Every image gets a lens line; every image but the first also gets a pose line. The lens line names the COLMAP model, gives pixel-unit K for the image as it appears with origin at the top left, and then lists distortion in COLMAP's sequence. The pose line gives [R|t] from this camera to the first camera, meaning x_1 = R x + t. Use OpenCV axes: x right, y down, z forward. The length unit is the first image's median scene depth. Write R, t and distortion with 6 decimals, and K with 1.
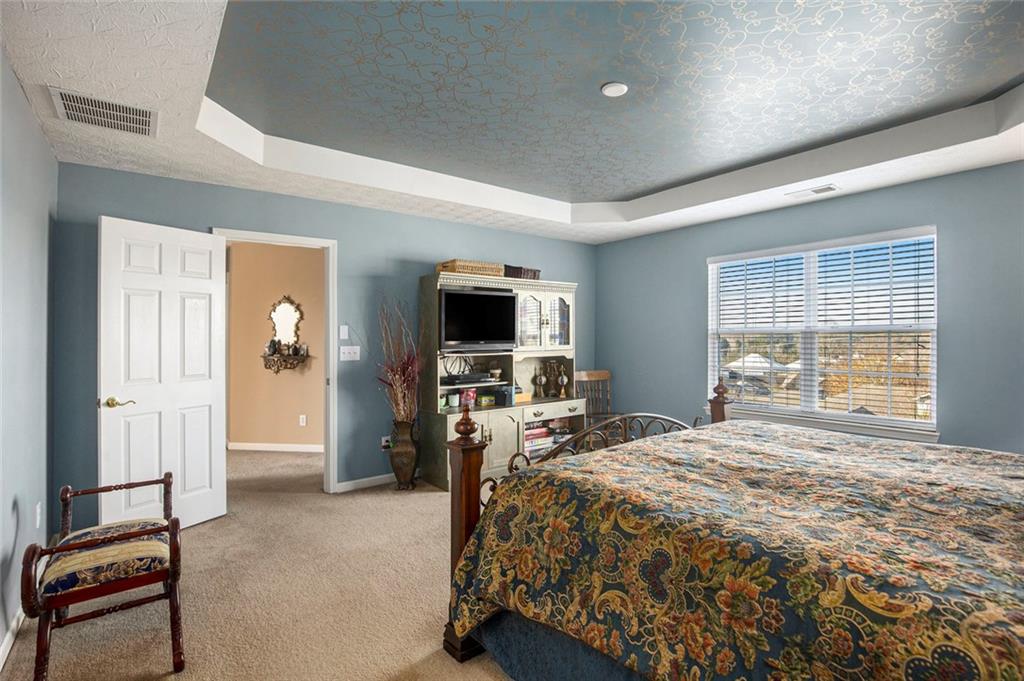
lens RADIAL K [[475.3, 0, 511.7], [0, 475.3, 338.4], [0, 0, 1]] dist [-0.035674, 0.000504]
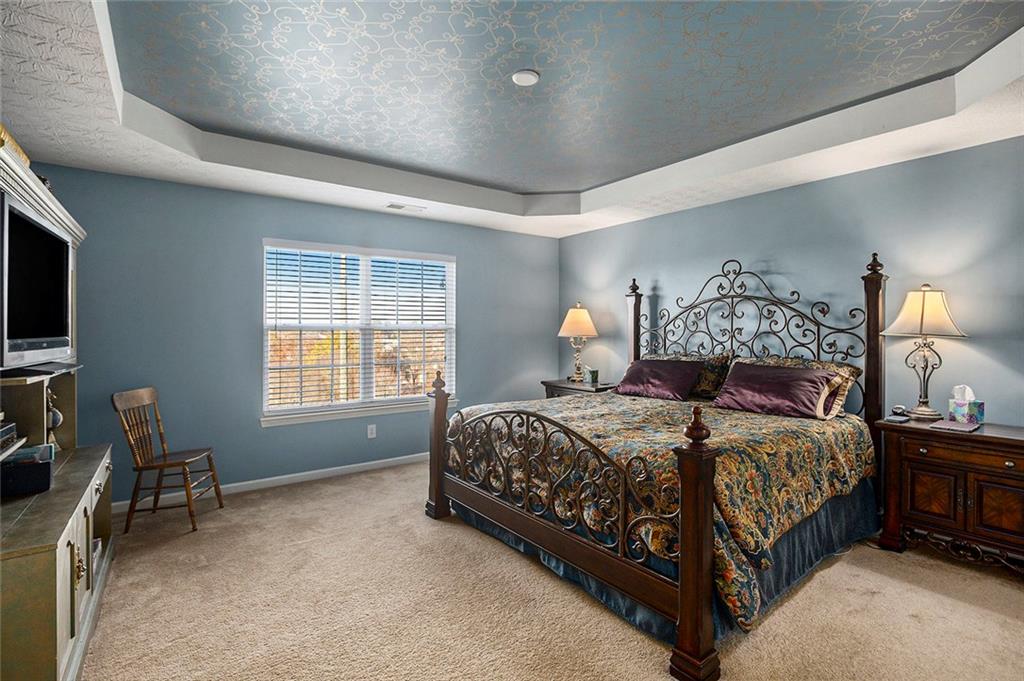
lens RADIAL K [[475.3, 0, 517.9], [0, 475.3, 339.5], [0, 0, 1]] dist [-0.035674, 0.000504]
pose [[0.045239, -0.009282, 0.998933, -0.615339], [-0.004628, 0.999944, 0.009501, -0.002581], [-0.998965, -0.005053, 0.045193, 0.814393]]
